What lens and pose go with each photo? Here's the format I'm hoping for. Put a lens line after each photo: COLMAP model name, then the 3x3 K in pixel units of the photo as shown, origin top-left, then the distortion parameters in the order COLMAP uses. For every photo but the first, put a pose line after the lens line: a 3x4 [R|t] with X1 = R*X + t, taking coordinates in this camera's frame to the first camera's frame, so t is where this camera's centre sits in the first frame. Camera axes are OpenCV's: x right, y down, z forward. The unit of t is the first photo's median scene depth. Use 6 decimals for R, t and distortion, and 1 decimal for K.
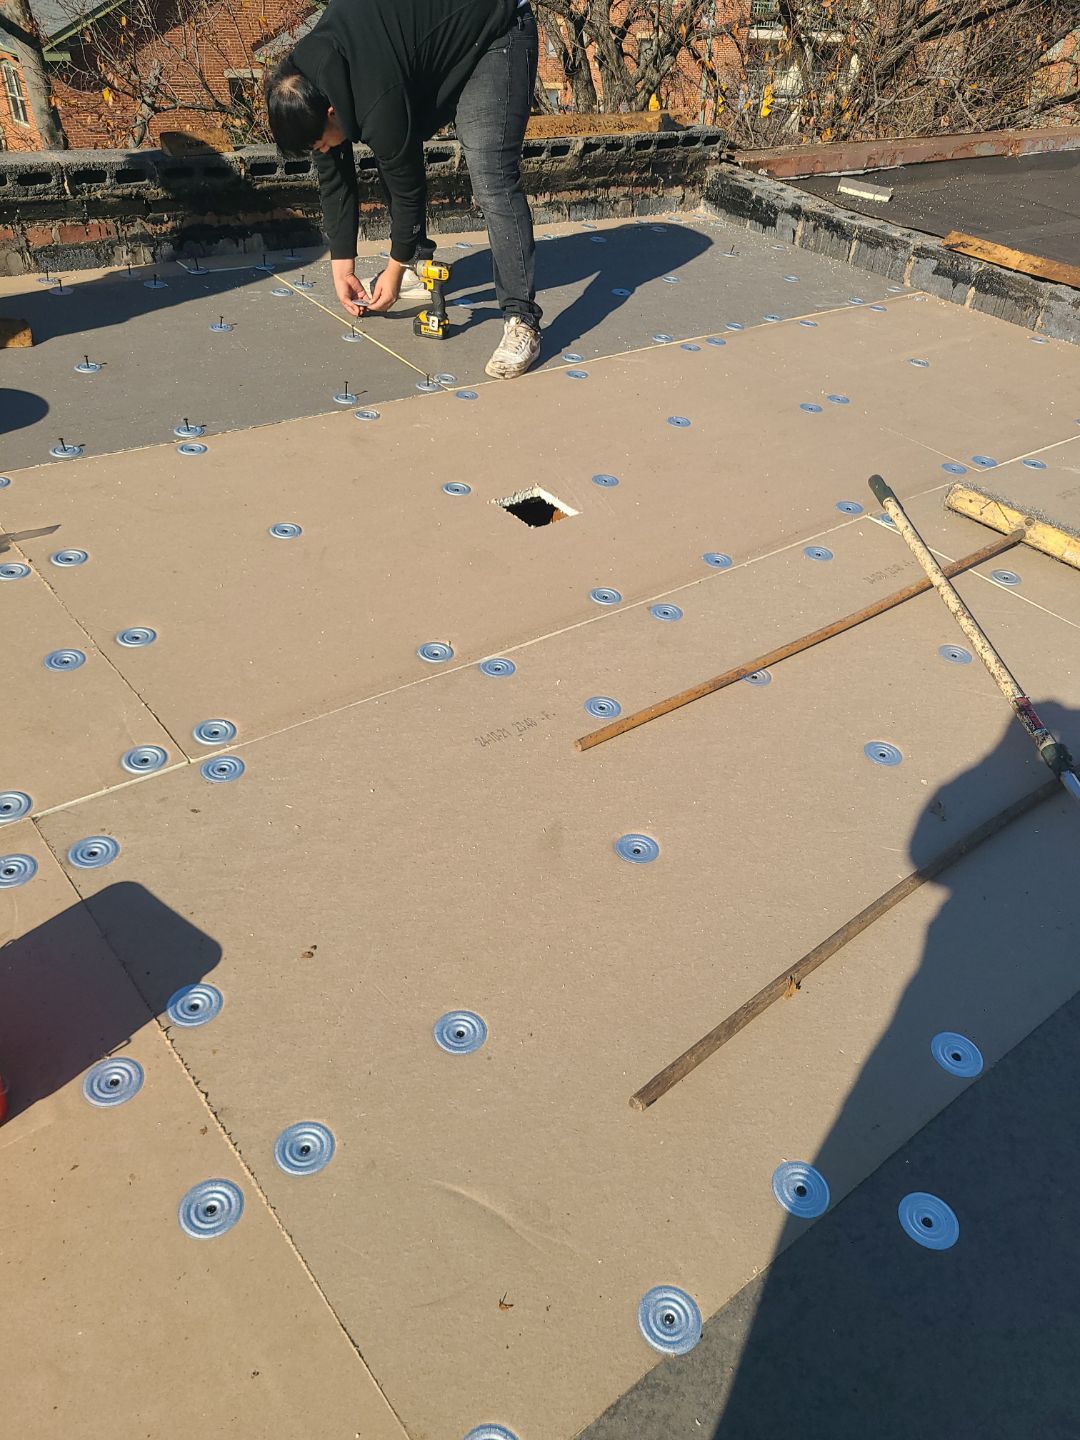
lens RADIAL K [[1051.0, 0, 604.9], [0, 1051.0, 670.5], [0, 0, 1]] dist [0.050961, -0.032622]
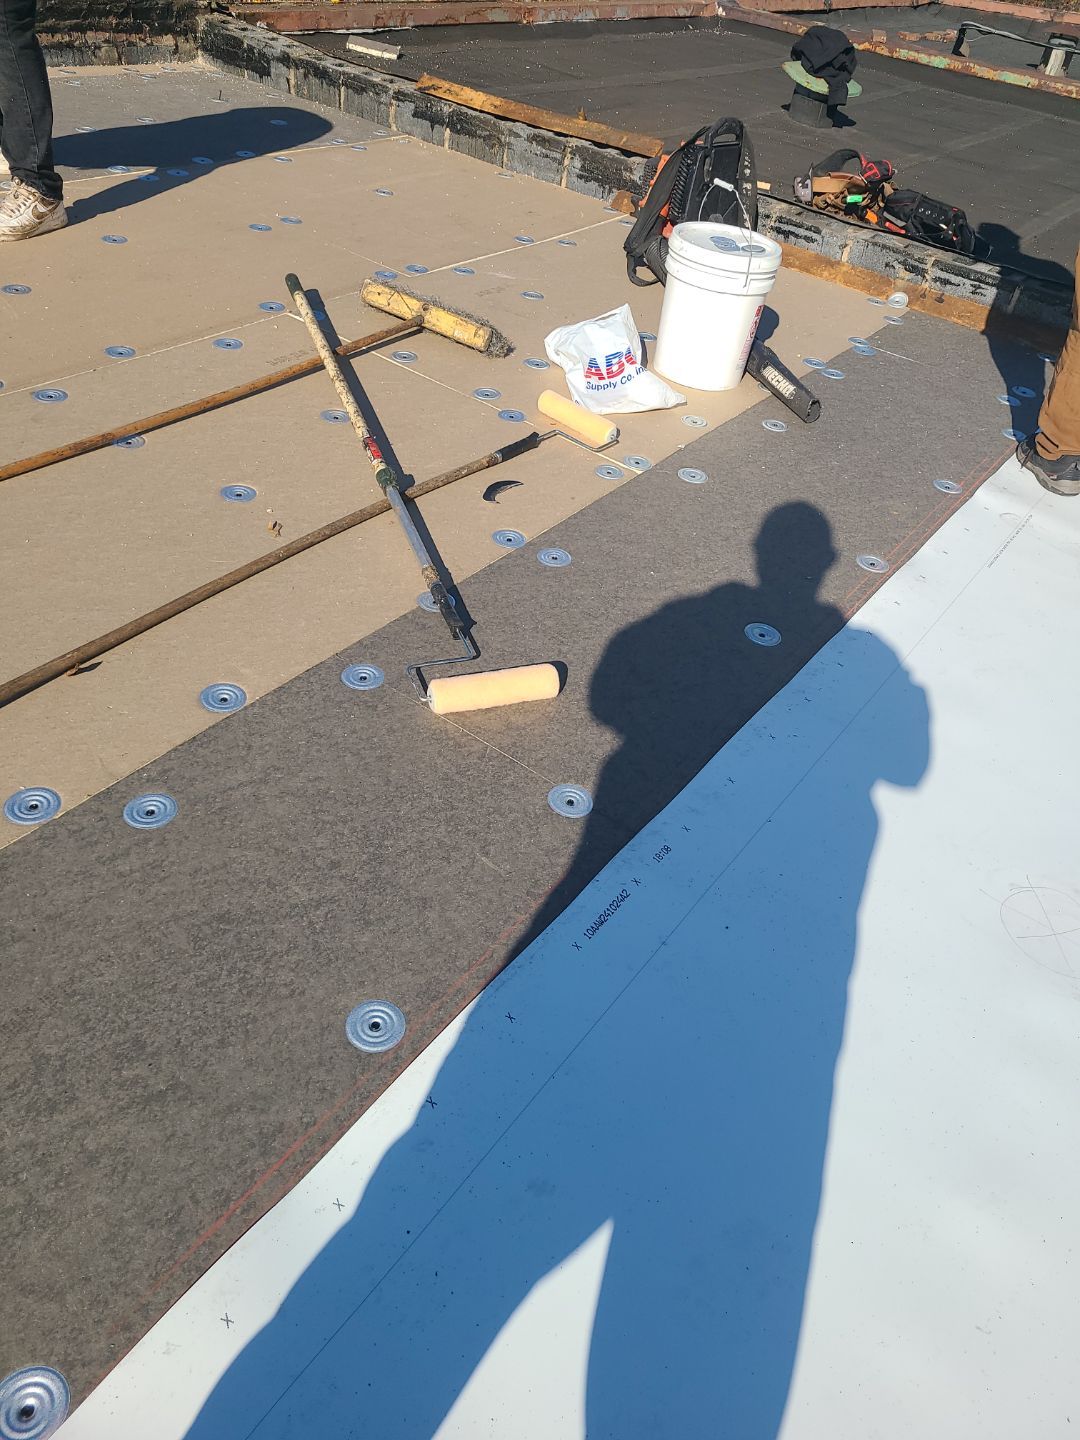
lens RADIAL K [[1051.0, 0, 604.9], [0, 1051.0, 670.5], [0, 0, 1]] dist [0.050961, -0.032622]
pose [[0.970941, -0.113629, 0.210624, 0.201761], [0.104214, 0.993016, 0.055314, 0.126437], [-0.215438, -0.031757, 0.976001, -0.081615]]
